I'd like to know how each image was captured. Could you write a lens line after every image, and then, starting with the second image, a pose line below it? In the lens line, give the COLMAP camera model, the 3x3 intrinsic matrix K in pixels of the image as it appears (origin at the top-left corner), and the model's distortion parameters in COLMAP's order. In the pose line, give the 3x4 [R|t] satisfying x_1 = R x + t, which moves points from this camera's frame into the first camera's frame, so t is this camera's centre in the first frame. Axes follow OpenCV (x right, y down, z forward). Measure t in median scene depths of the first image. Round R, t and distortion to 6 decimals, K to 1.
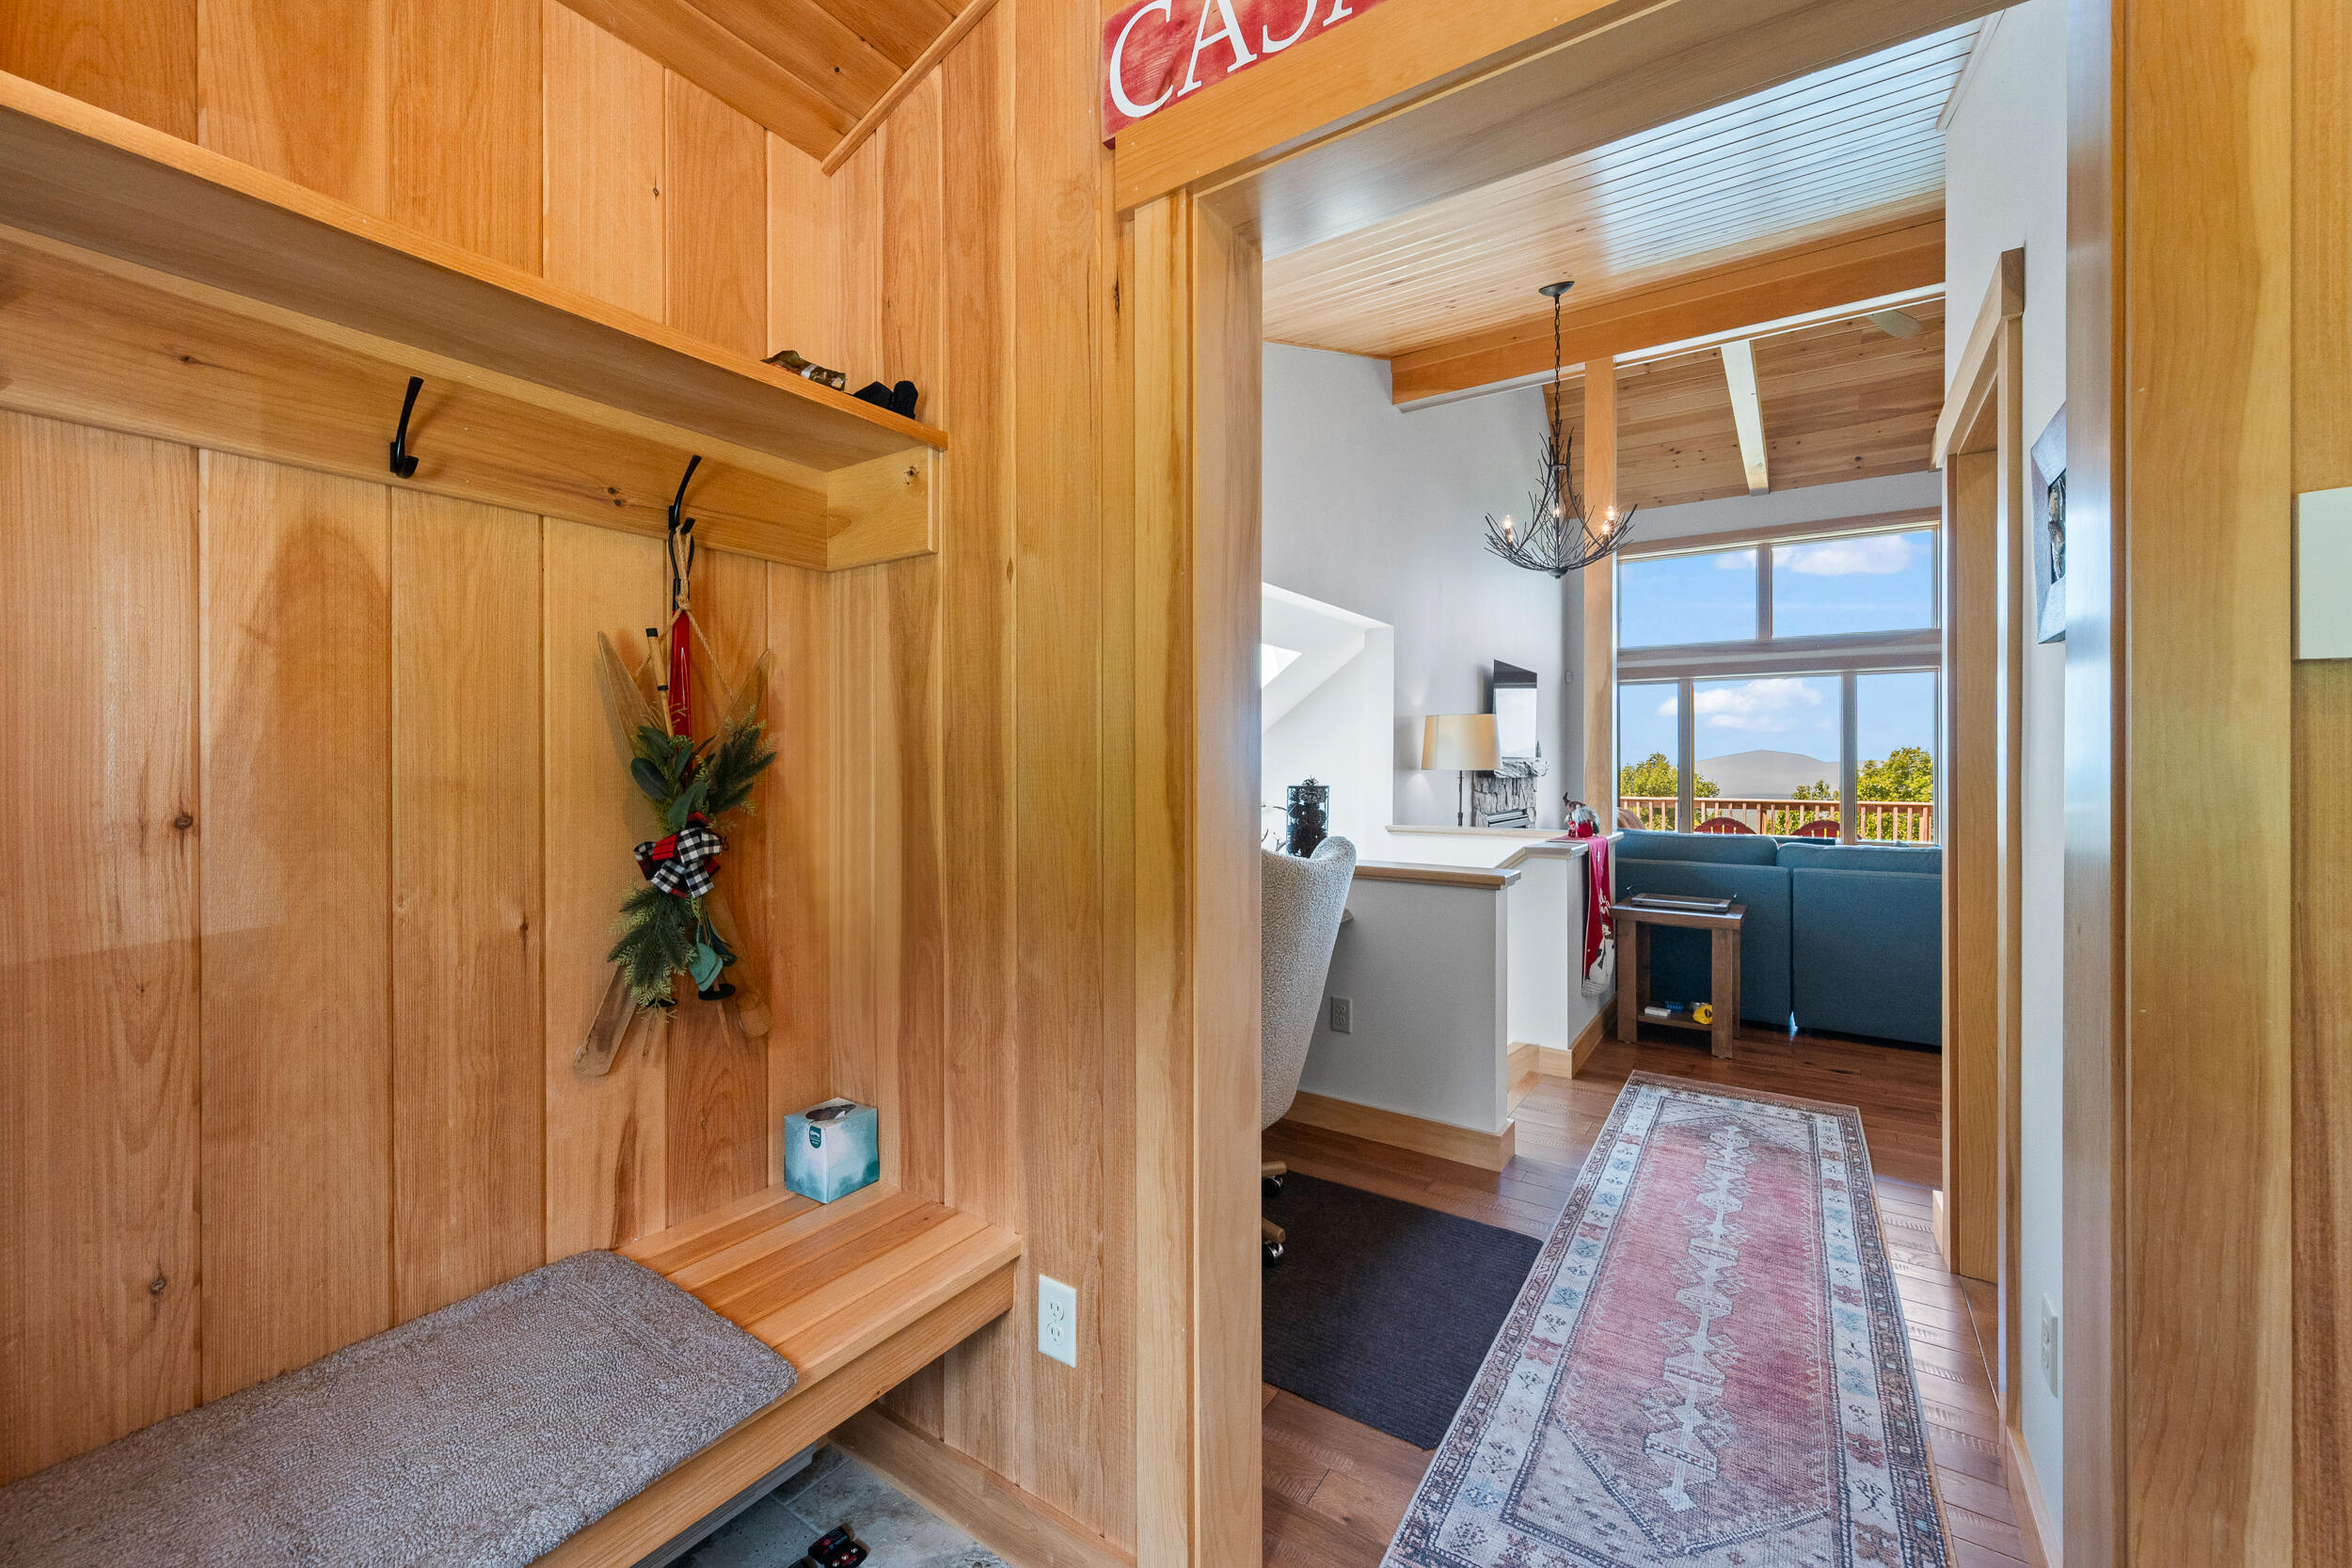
lens RADIAL K [[922.9, 0, 1174.2], [0, 922.9, 776.8], [0, 0, 1]] dist [-0.001955, 0.000226]
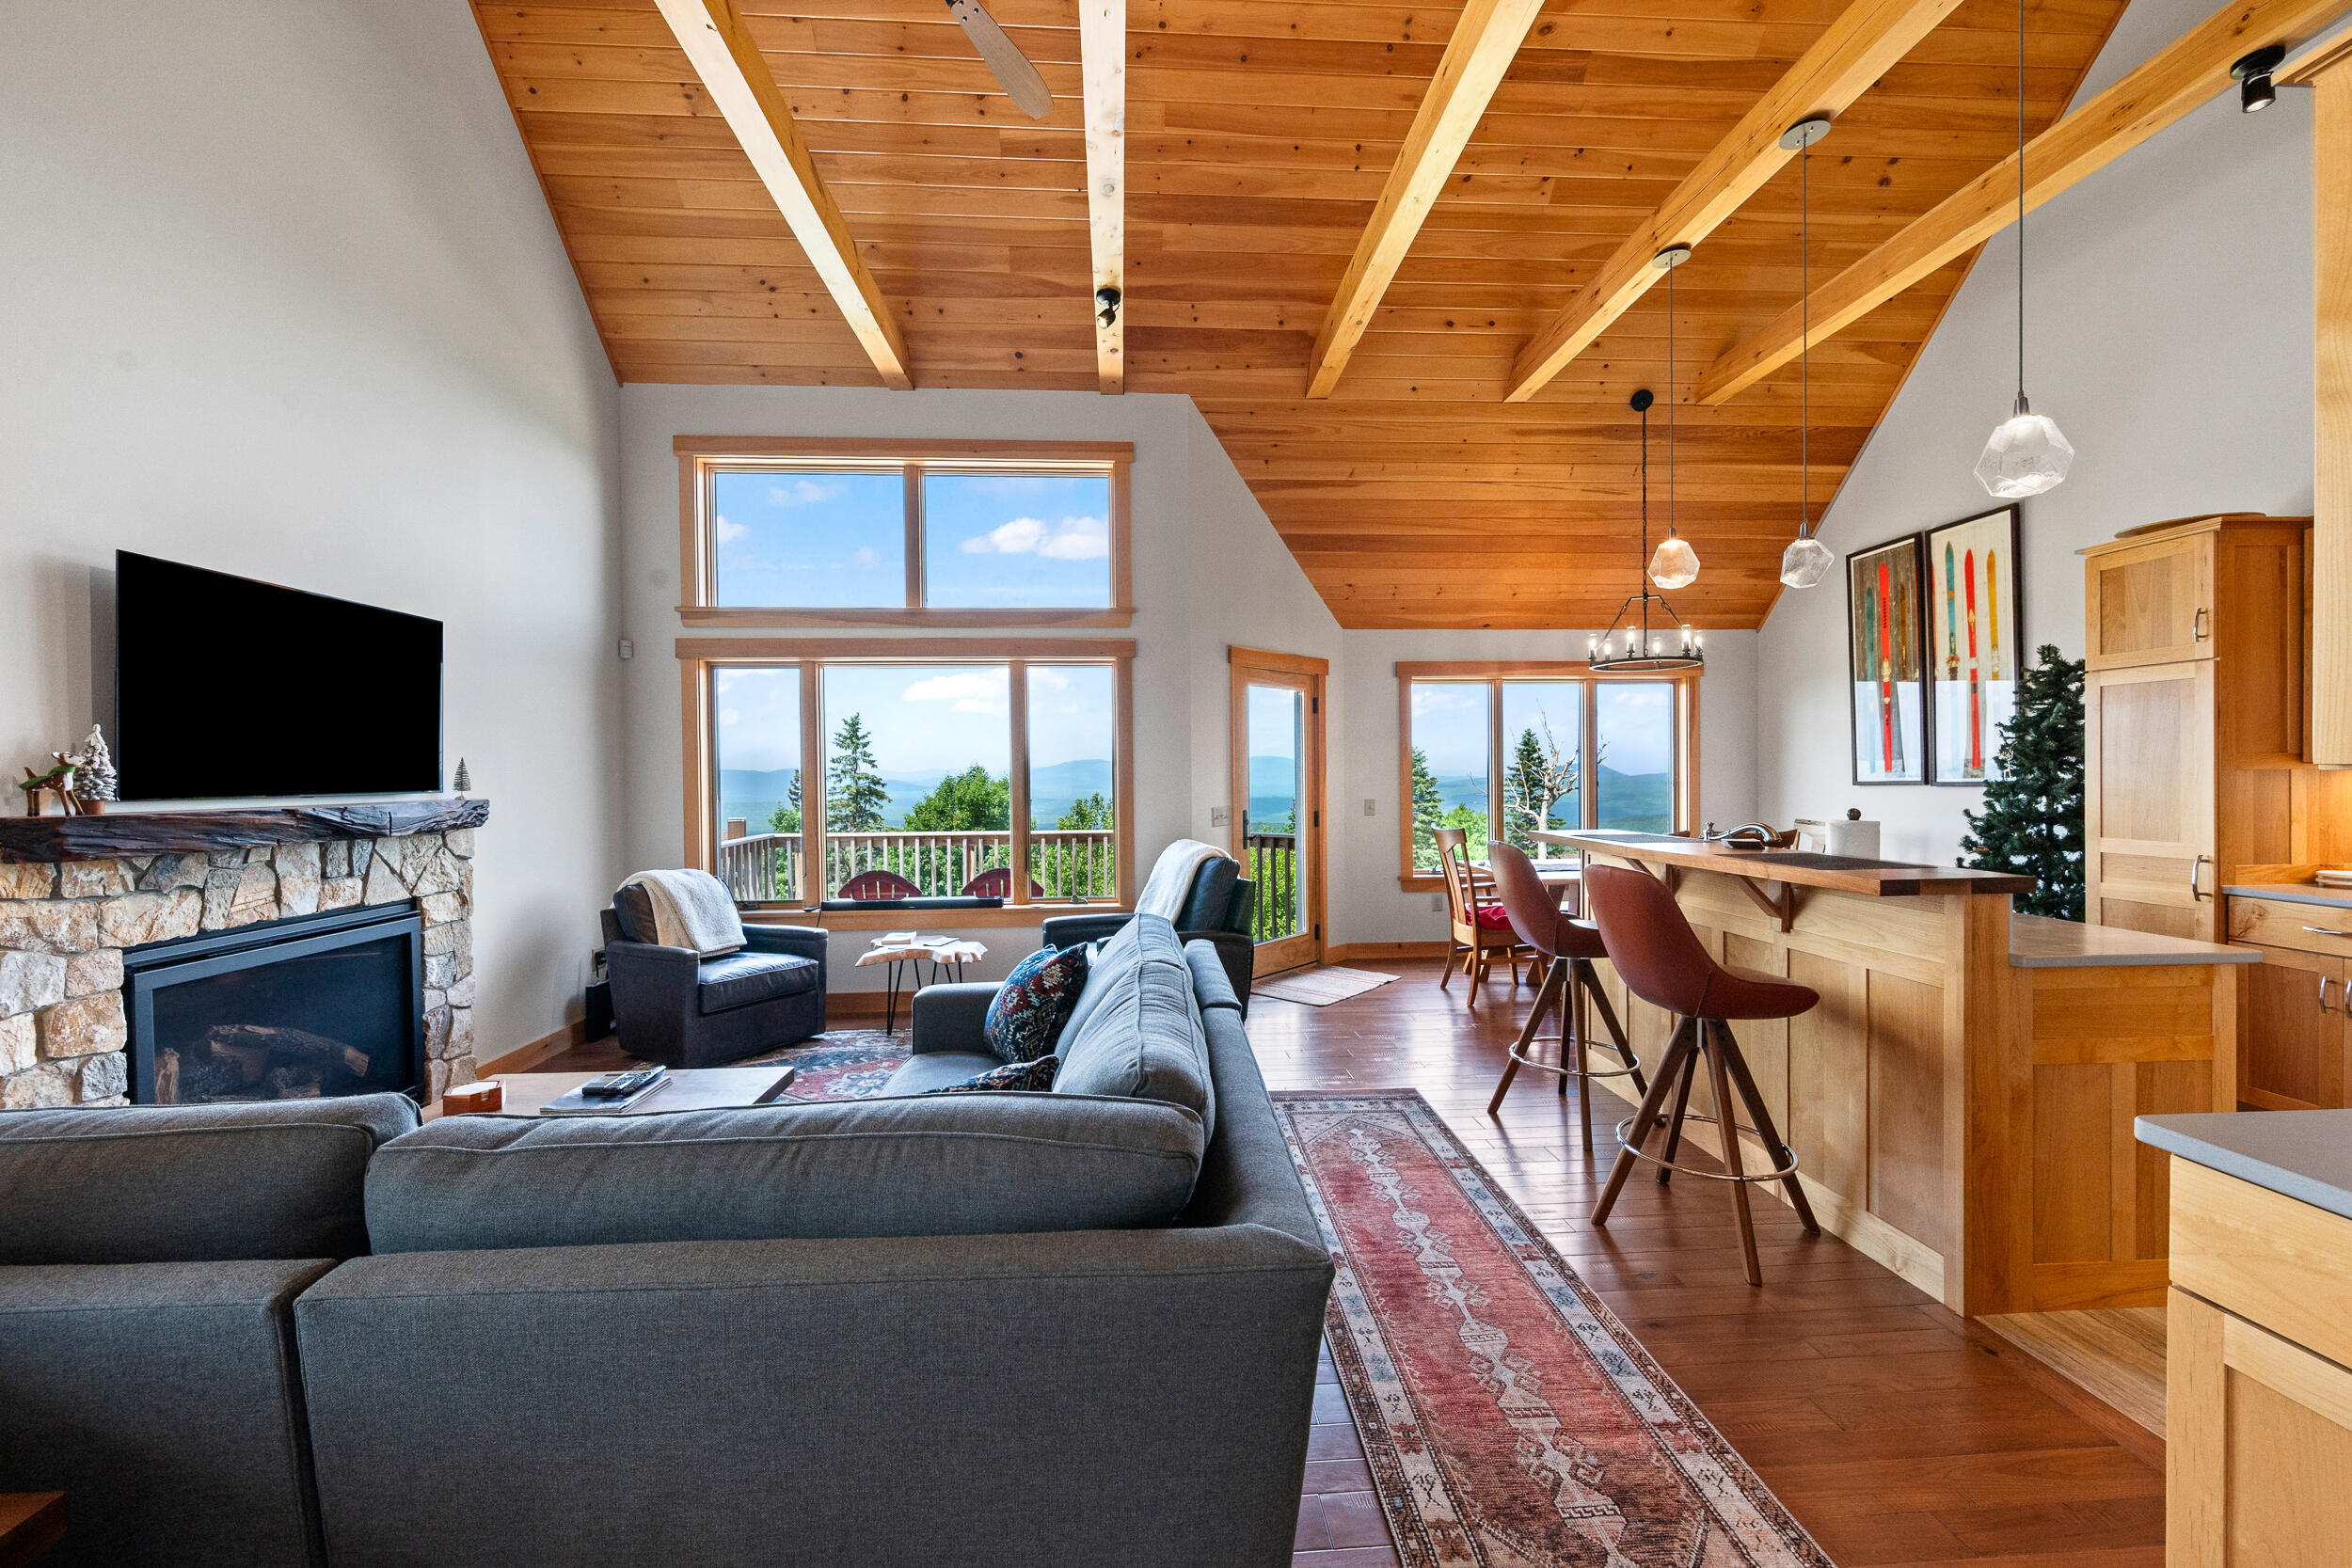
lens RADIAL K [[922.9, 0, 1167.8], [0, 922.9, 776.5], [0, 0, 1]] dist [-0.001955, 0.000226]
pose [[0.799462, -0.009405, 0.600643, 0.395468], [0.015792, 0.999861, -0.005363, -0.019886], [-0.600509, 0.013773, 0.799499, 0.365162]]
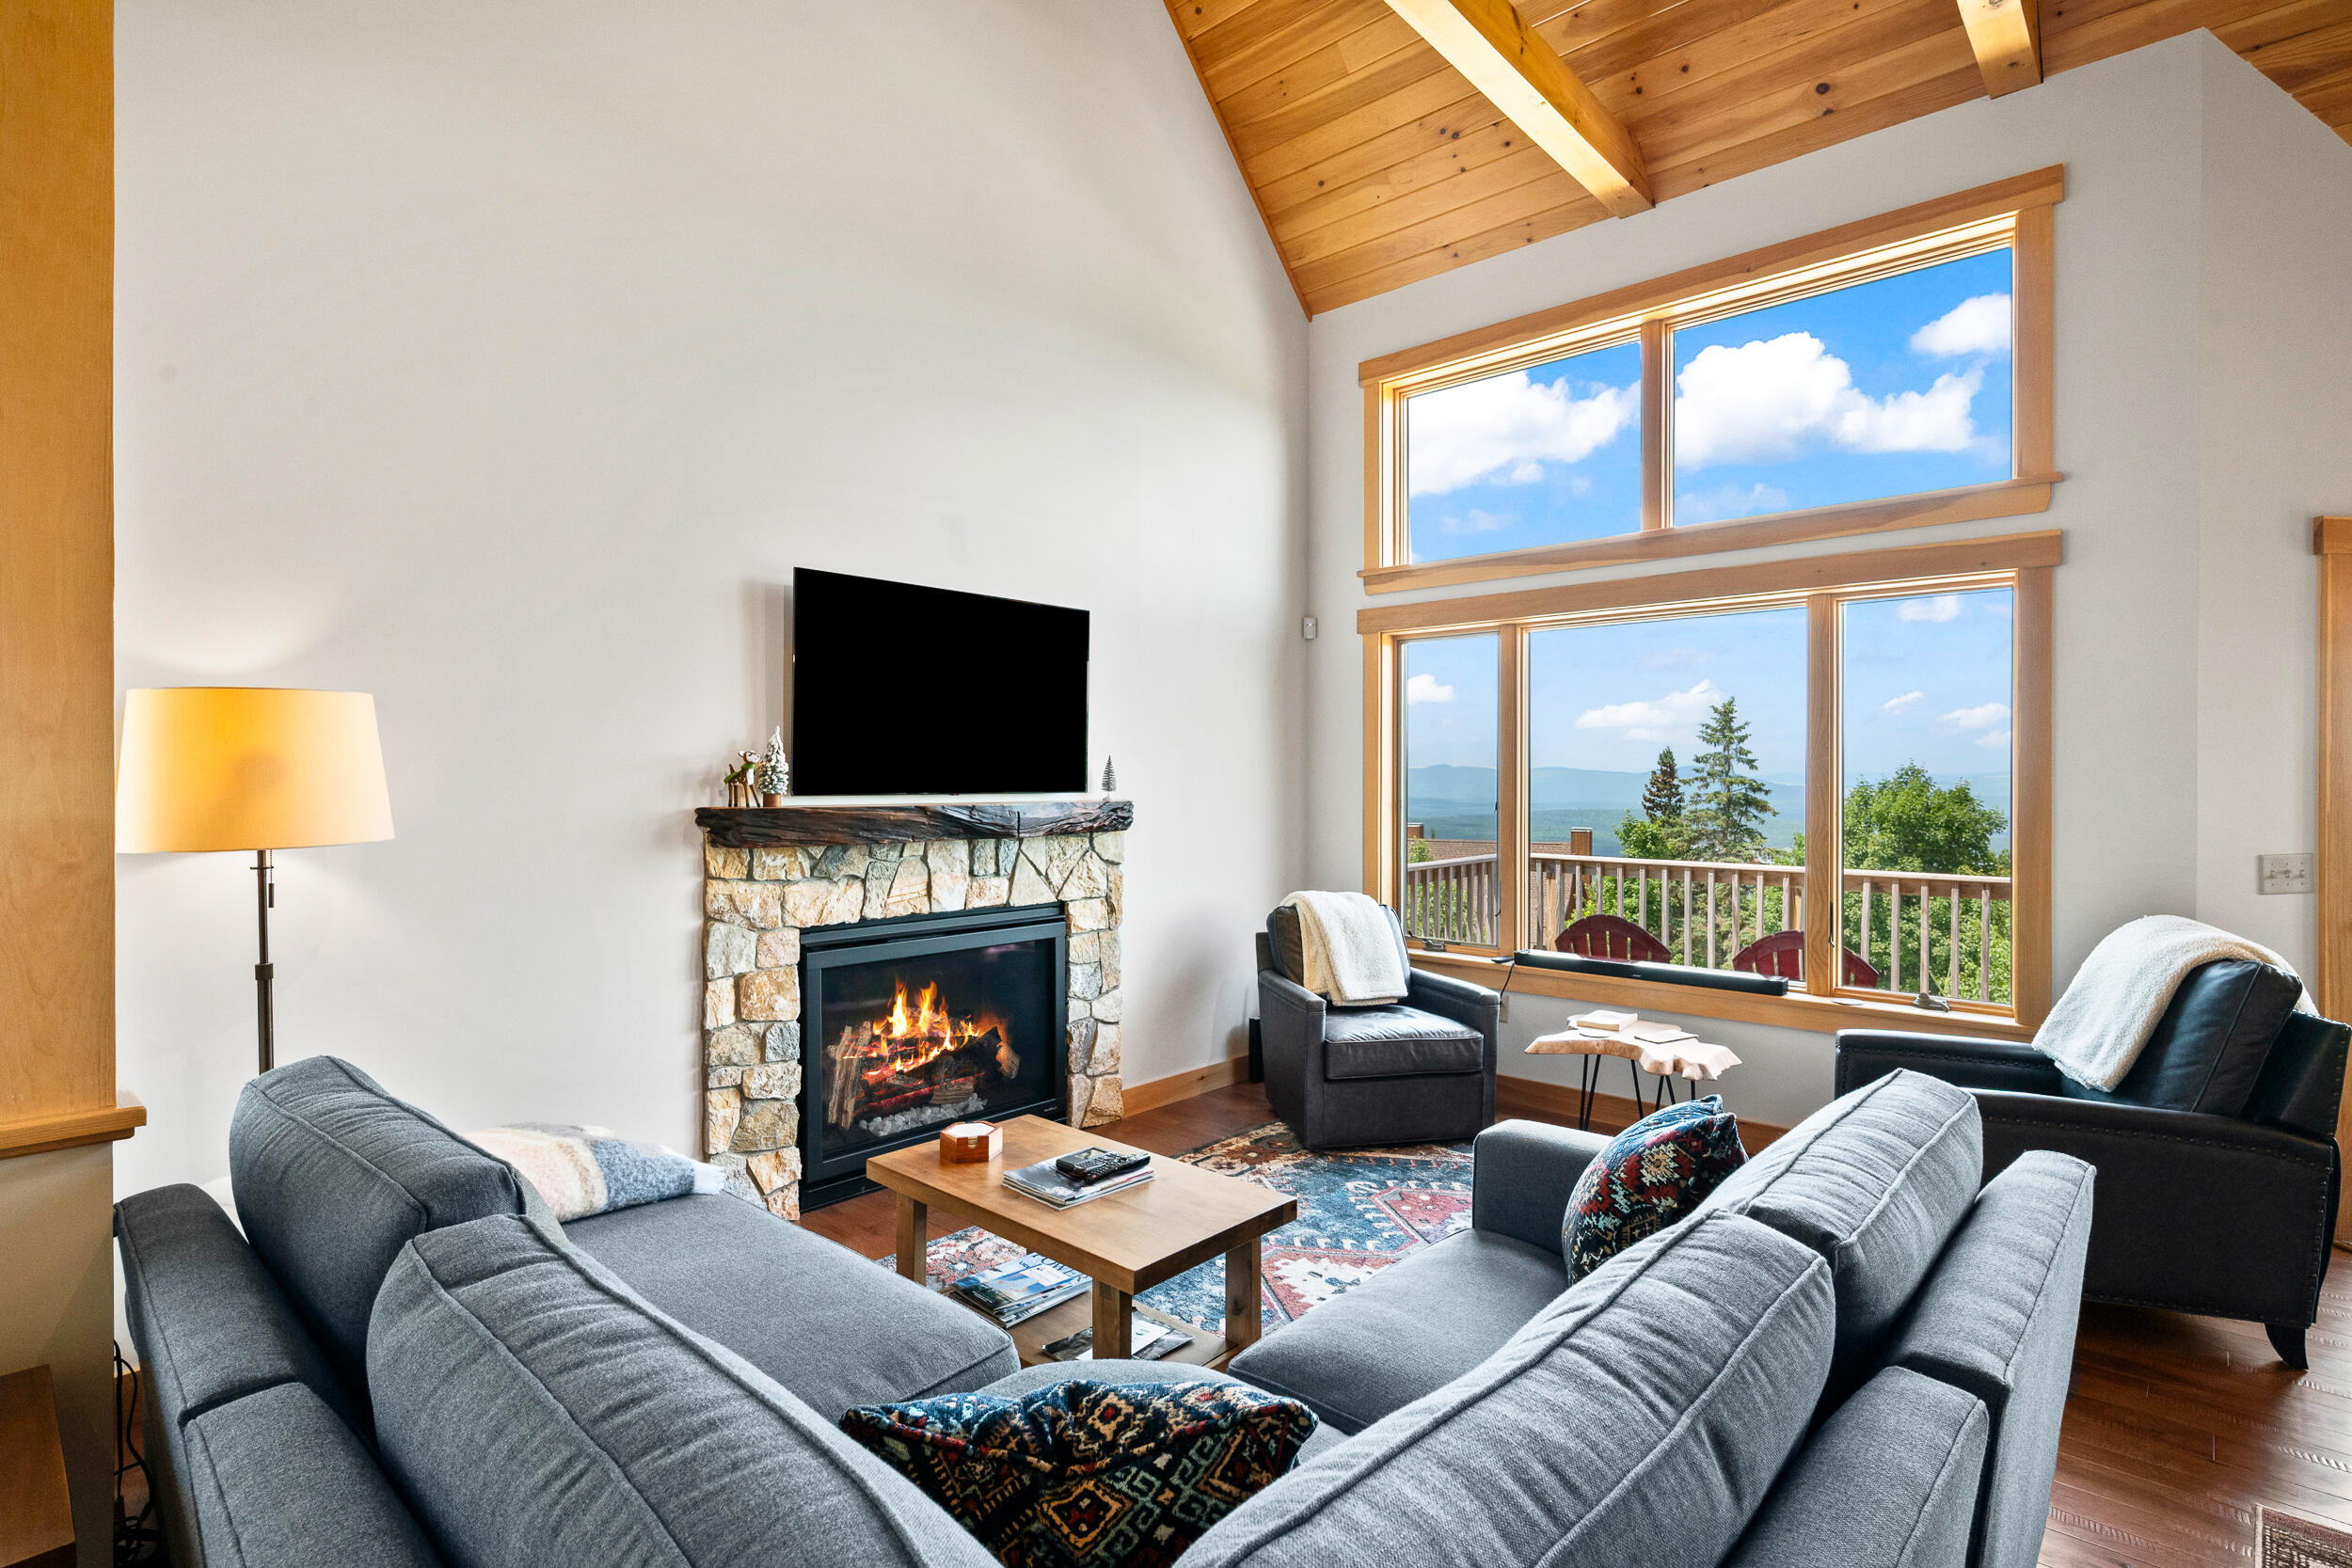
lens RADIAL K [[1131.5, 0, 1180.3], [0, 1131.5, 780.4], [0, 0, 1]] dist [-0.004107, 0.000158]
pose [[0.989697, 0.003319, -0.143142, 0.506453], [-0.004646, 0.999949, -0.008935, -0.021287], [0.143105, 0.009508, 0.989662, 0.433217]]
